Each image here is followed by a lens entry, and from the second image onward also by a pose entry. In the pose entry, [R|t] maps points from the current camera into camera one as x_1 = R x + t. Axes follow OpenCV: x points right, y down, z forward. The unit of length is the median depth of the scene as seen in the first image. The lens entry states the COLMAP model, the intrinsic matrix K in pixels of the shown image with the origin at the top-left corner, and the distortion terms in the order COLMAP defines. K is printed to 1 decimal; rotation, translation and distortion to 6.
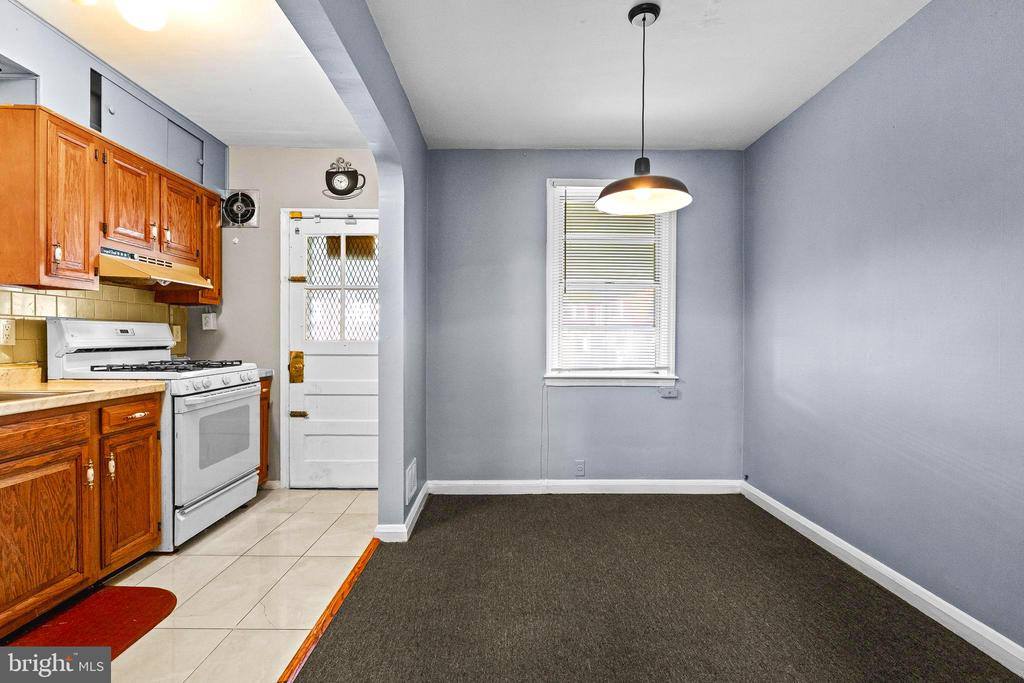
lens RADIAL K [[461.2, 0, 512.3], [0, 461.2, 340.4], [0, 0, 1]] dist [0.002246, 0.000147]
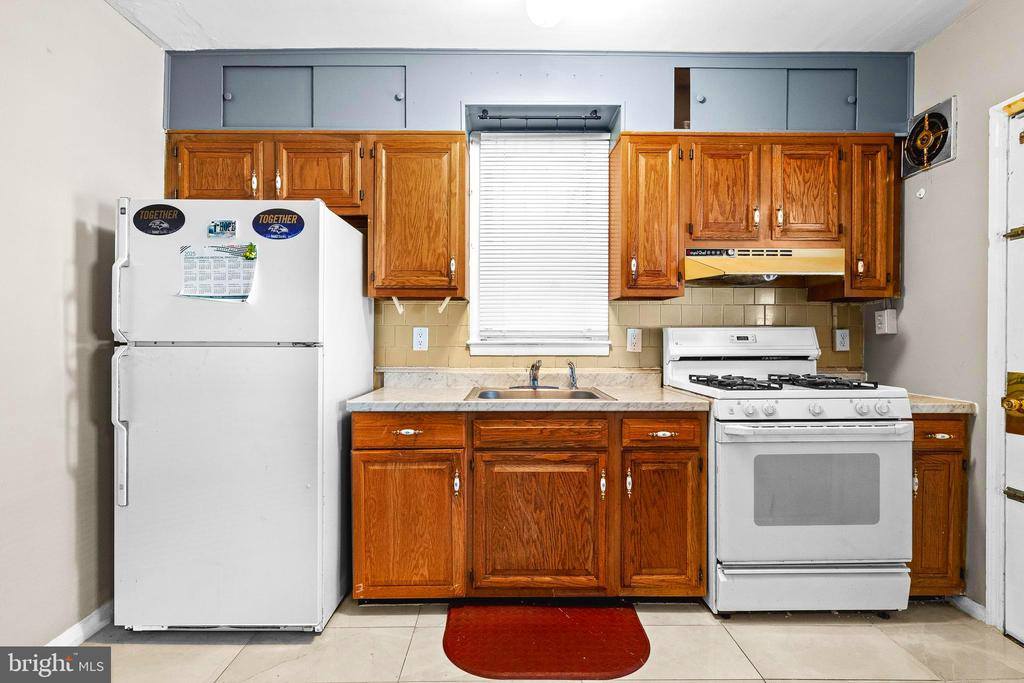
lens RADIAL K [[483.4, 0, 514.0], [0, 483.4, 342.1], [0, 0, 1]] dist [-0.001112, 0.000811]
pose [[0.002536, -0.002048, -0.999995, 0.090048], [-0.005734, 0.999981, -0.002062, -0.008008], [0.999980, 0.005739, 0.002524, 0.588758]]
